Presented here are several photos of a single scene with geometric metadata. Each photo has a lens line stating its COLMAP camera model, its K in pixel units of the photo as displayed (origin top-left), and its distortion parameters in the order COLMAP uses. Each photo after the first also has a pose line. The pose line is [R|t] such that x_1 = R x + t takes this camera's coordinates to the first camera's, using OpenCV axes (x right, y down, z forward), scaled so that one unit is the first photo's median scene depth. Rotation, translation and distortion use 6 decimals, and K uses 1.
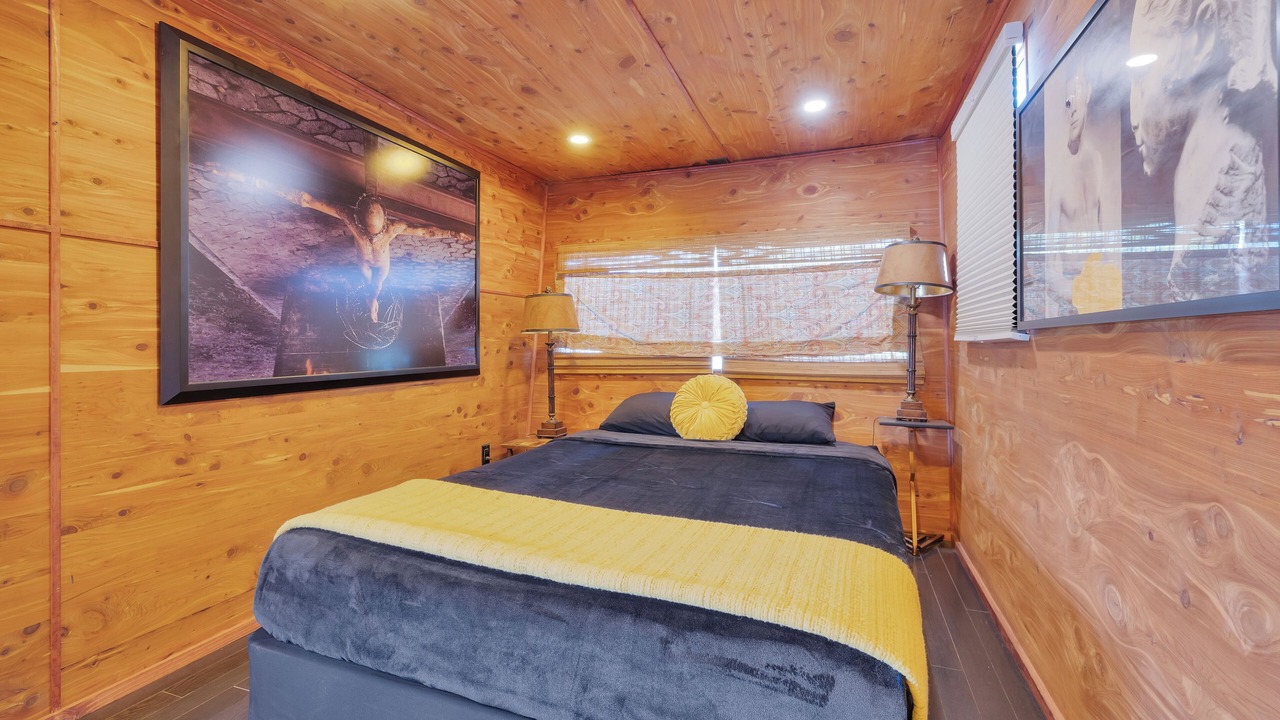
lens RADIAL K [[566.7, 0, 647.9], [0, 566.7, 340.8], [0, 0, 1]] dist [-0.003517, -0.000675]
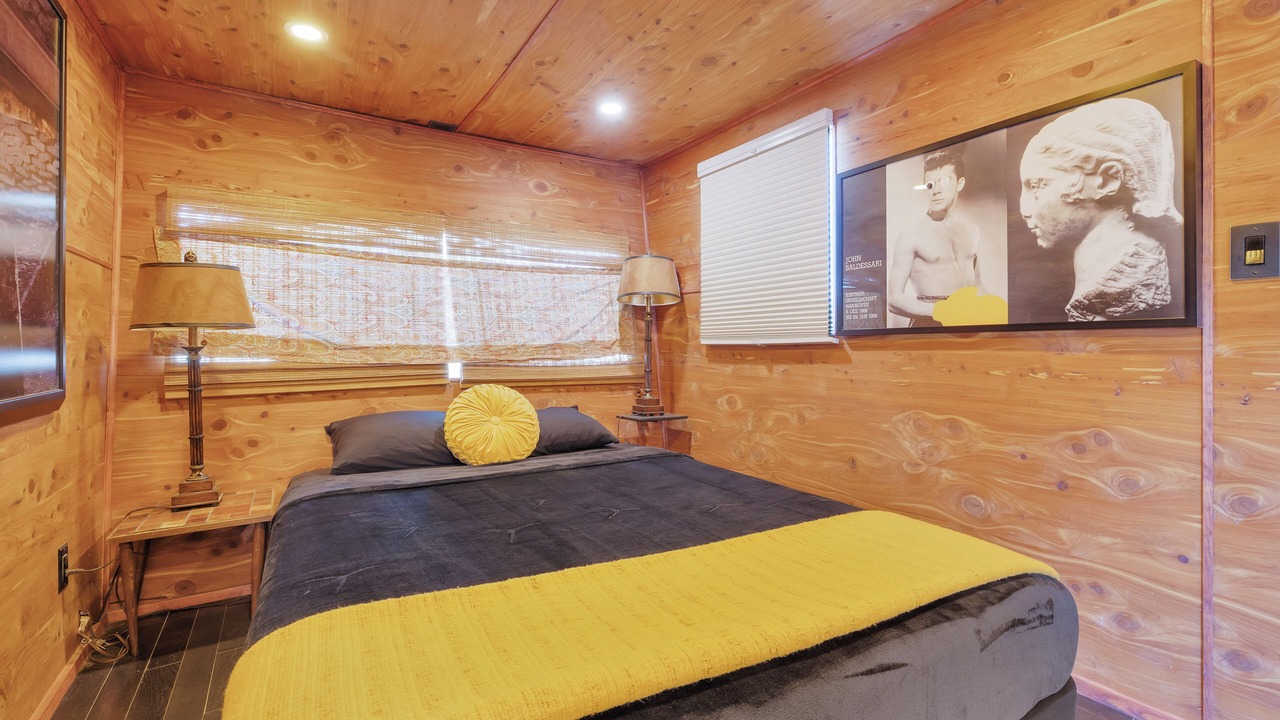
lens RADIAL K [[566.7, 0, 647.6], [0, 566.7, 348.2], [0, 0, 1]] dist [-0.003517, -0.000675]
pose [[0.606215, -0.002822, 0.795296, -0.389639], [-0.000030, 0.999994, 0.003572, 0.003406], [-0.795301, -0.002189, 0.606211, 0.290086]]
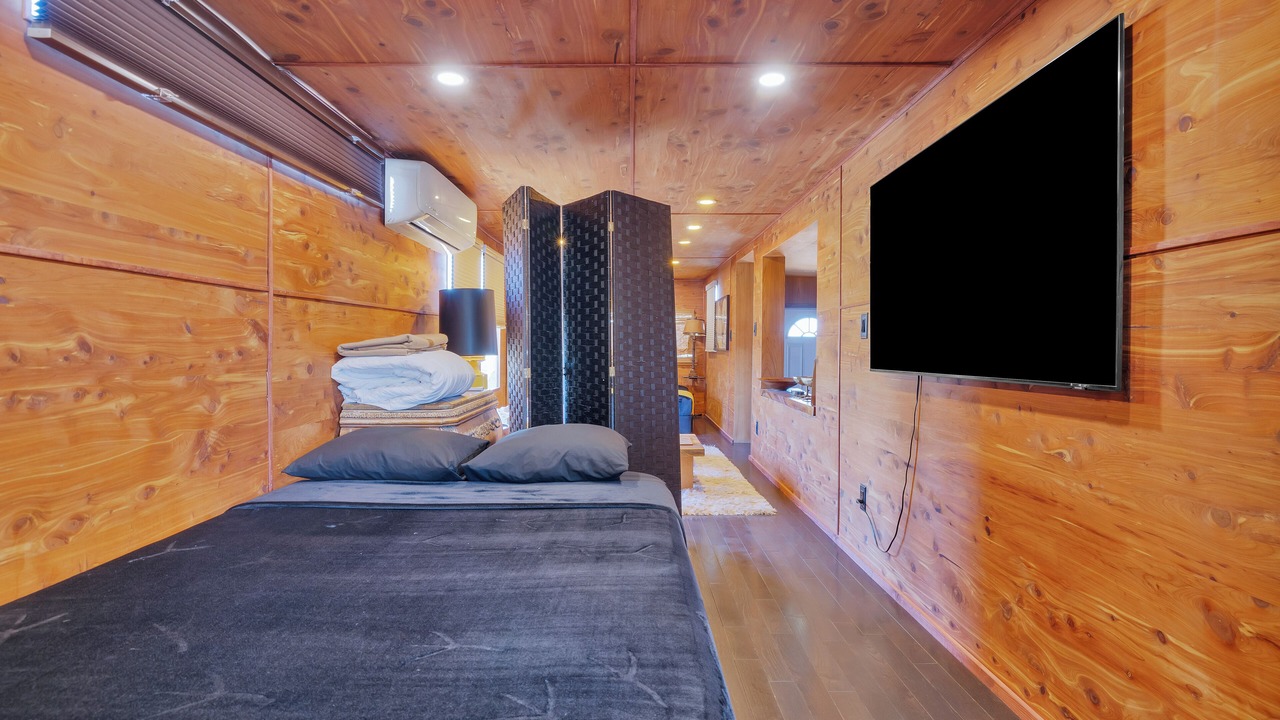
lens RADIAL K [[566.7, 0, 641.7], [0, 566.7, 357.0], [0, 0, 1]] dist [-0.003517, -0.000675]
pose [[0.948712, 0.009142, 0.316009, -0.680008], [-0.017539, 0.999564, 0.023737, -0.029463], [-0.315655, -0.028062, 0.948459, -1.609464]]
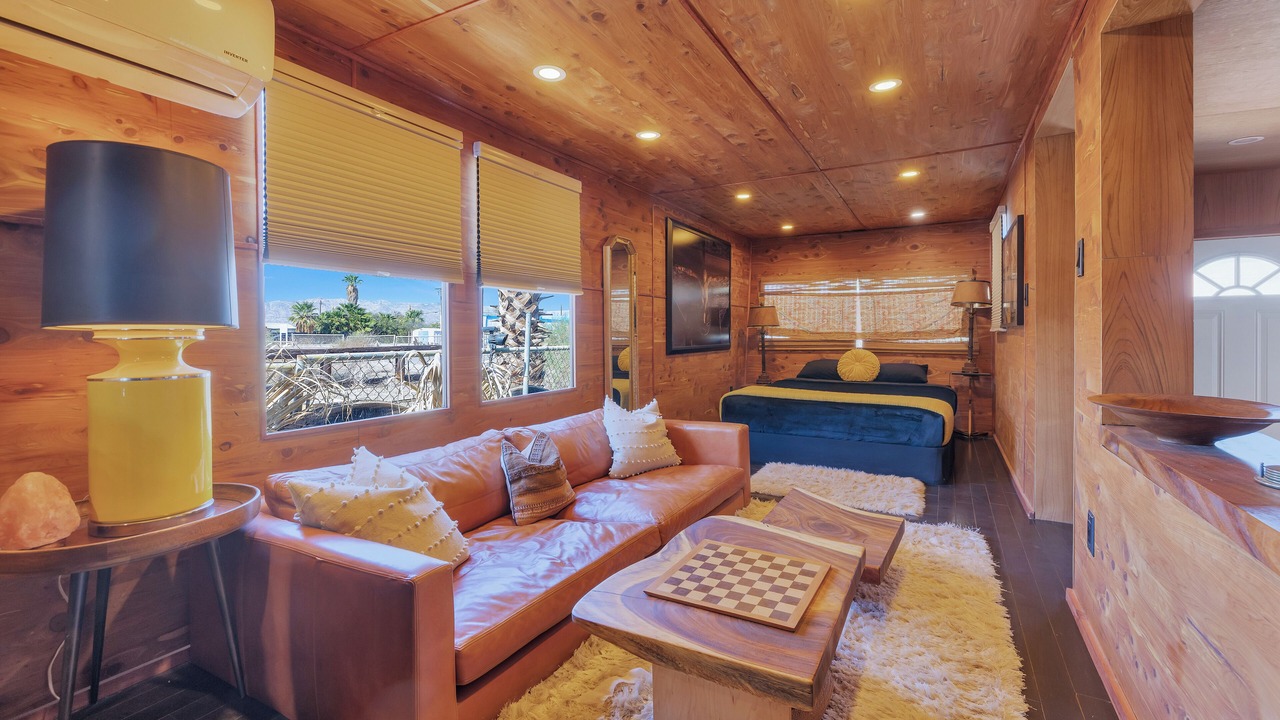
lens RADIAL K [[566.7, 0, 640.8], [0, 566.7, 338.9], [0, 0, 1]] dist [-0.003517, -0.000675]
pose [[0.987118, 0.000788, -0.159989, -0.295126], [0.001664, 0.999883, 0.015191, -0.005126], [0.159983, -0.015261, 0.987002, -0.957574]]
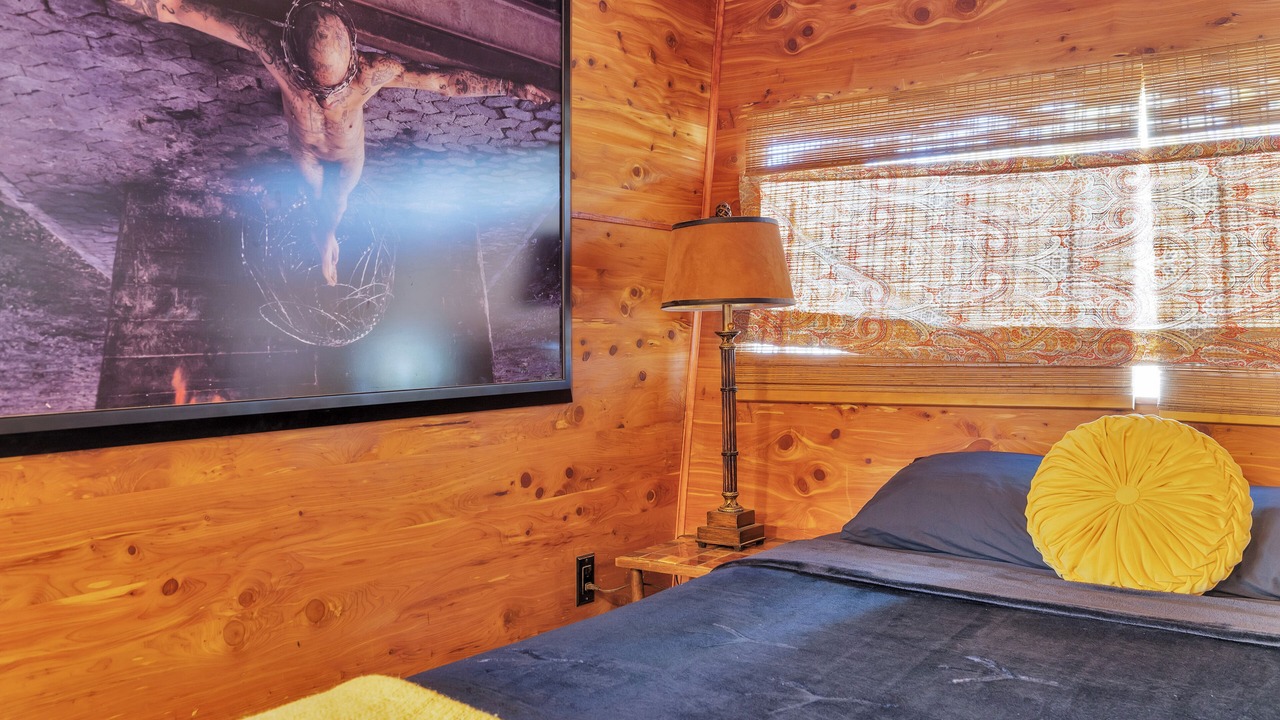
lens RADIAL K [[1042.6, 0, 630.1], [0, 1042.6, 356.9], [0, 0, 1]] dist [-0.000327, -0.001532]
pose [[0.961822, 0.005465, -0.273620, -0.025860], [0.002042, 0.999629, 0.027146, 0.001334], [0.273667, -0.026668, 0.961455, 0.222346]]
